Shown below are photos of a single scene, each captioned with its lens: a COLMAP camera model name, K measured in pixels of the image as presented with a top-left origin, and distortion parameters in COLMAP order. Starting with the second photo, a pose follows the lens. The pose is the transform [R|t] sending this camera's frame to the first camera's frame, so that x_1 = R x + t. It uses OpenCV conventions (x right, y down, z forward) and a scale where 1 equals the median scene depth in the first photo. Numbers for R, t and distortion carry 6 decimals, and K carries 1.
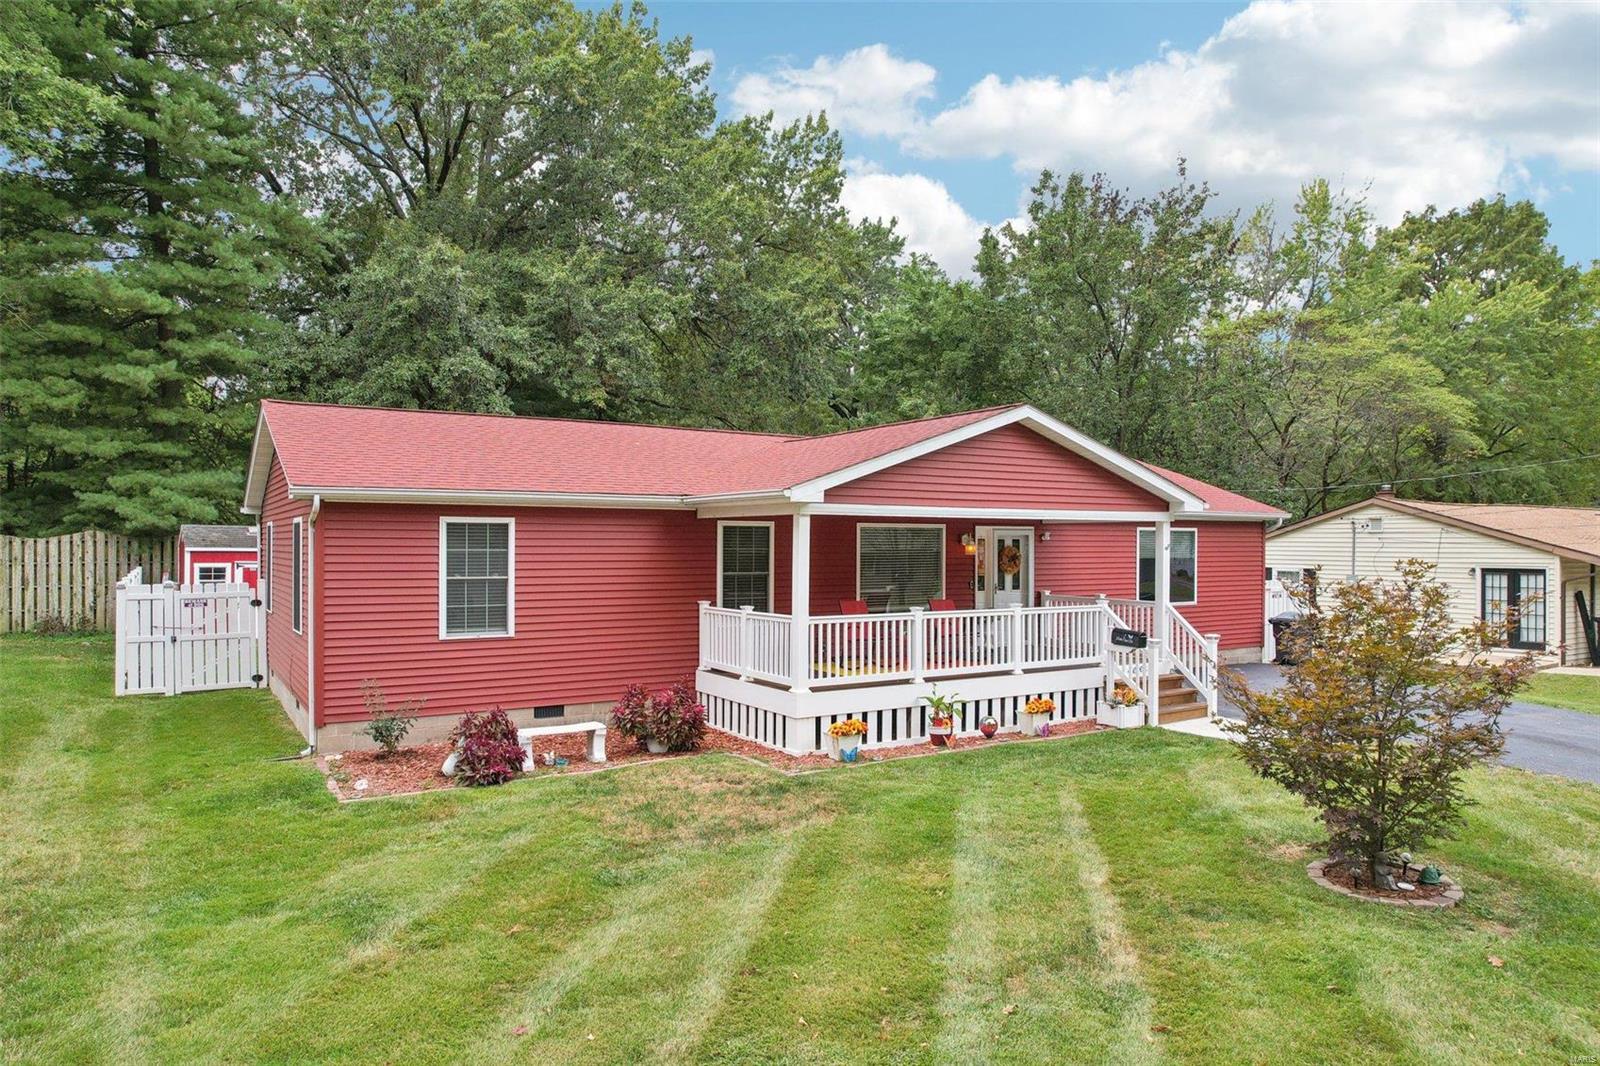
lens RADIAL K [[971.3, 0, 798.8], [0, 971.3, 560.0], [0, 0, 1]] dist [0.002808, 0.040146]
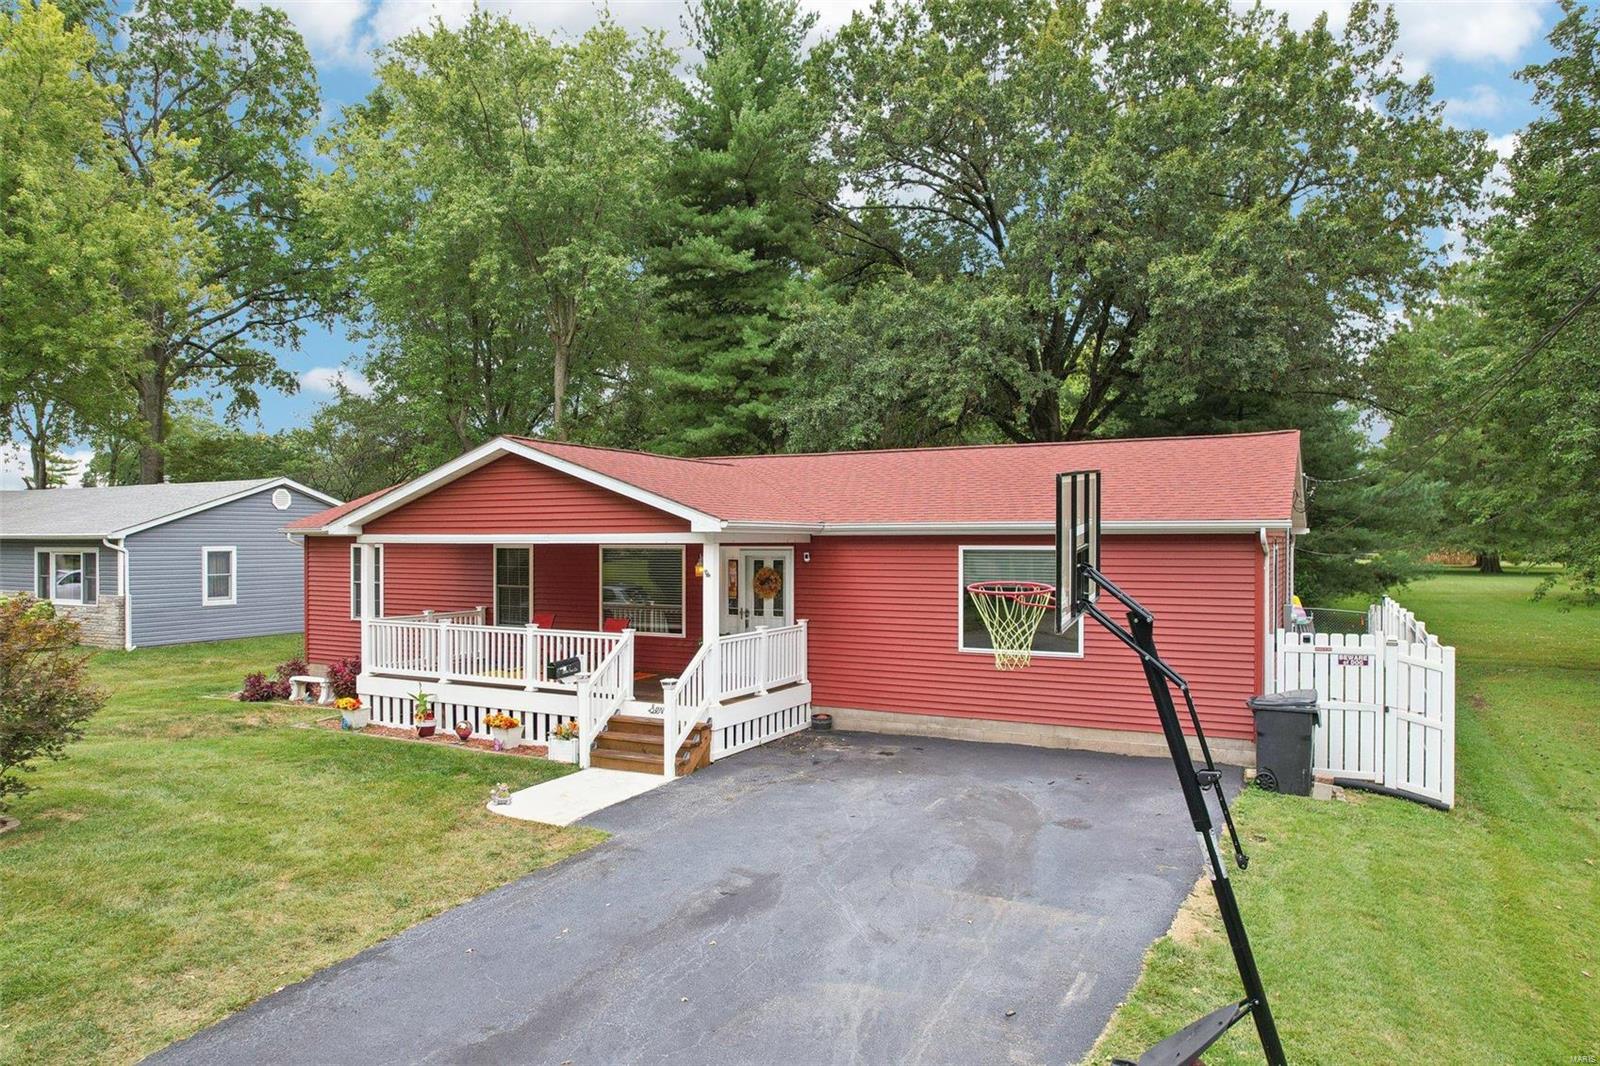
lens RADIAL K [[1049.9, 0, 805.2], [0, 1049.9, 538.2], [0, 0, 1]] dist [-0.063338, 0.054077]
pose [[0.527650, -0.006774, -0.849435, 1.273655], [-0.015851, 0.999716, -0.017819, -0.030142], [0.849314, 0.022867, 0.527393, 0.622010]]
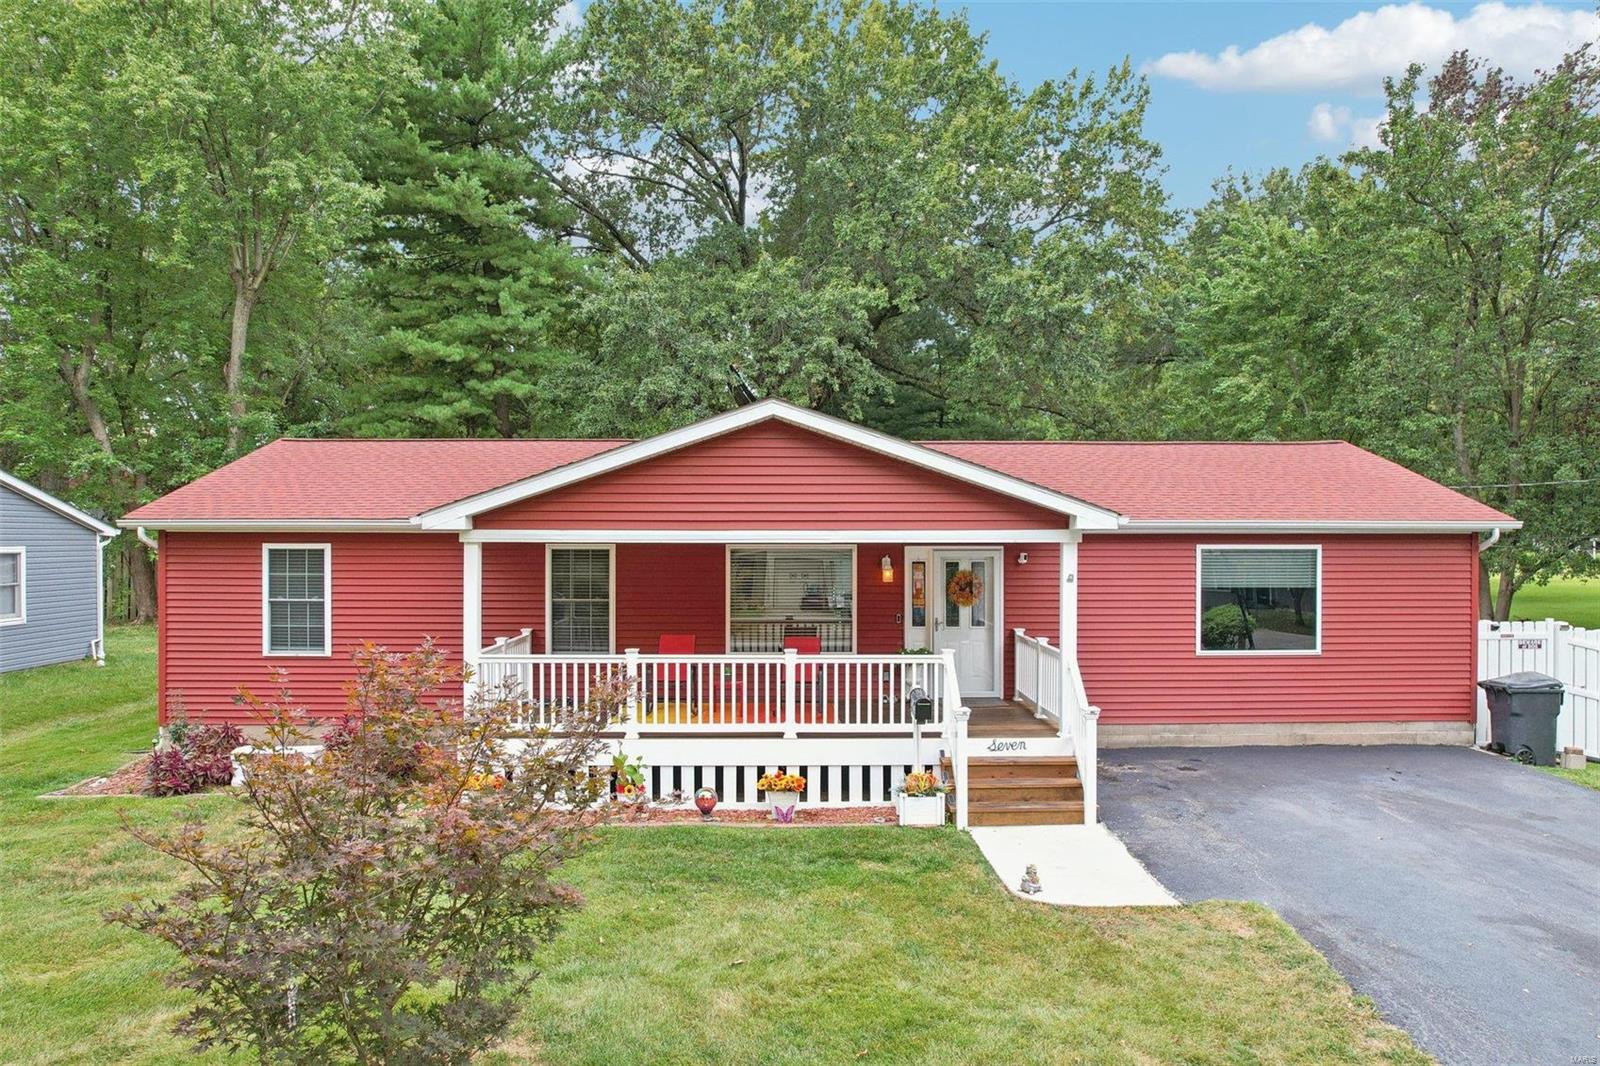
lens RADIAL K [[1049.9, 0, 805.2], [0, 1049.9, 538.2], [0, 0, 1]] dist [-0.063338, 0.054077]
pose [[0.872179, -0.004638, -0.489164, 0.620855], [-0.007525, 0.999710, -0.022897, -0.024498], [0.489128, 0.023652, 0.871891, 0.244441]]
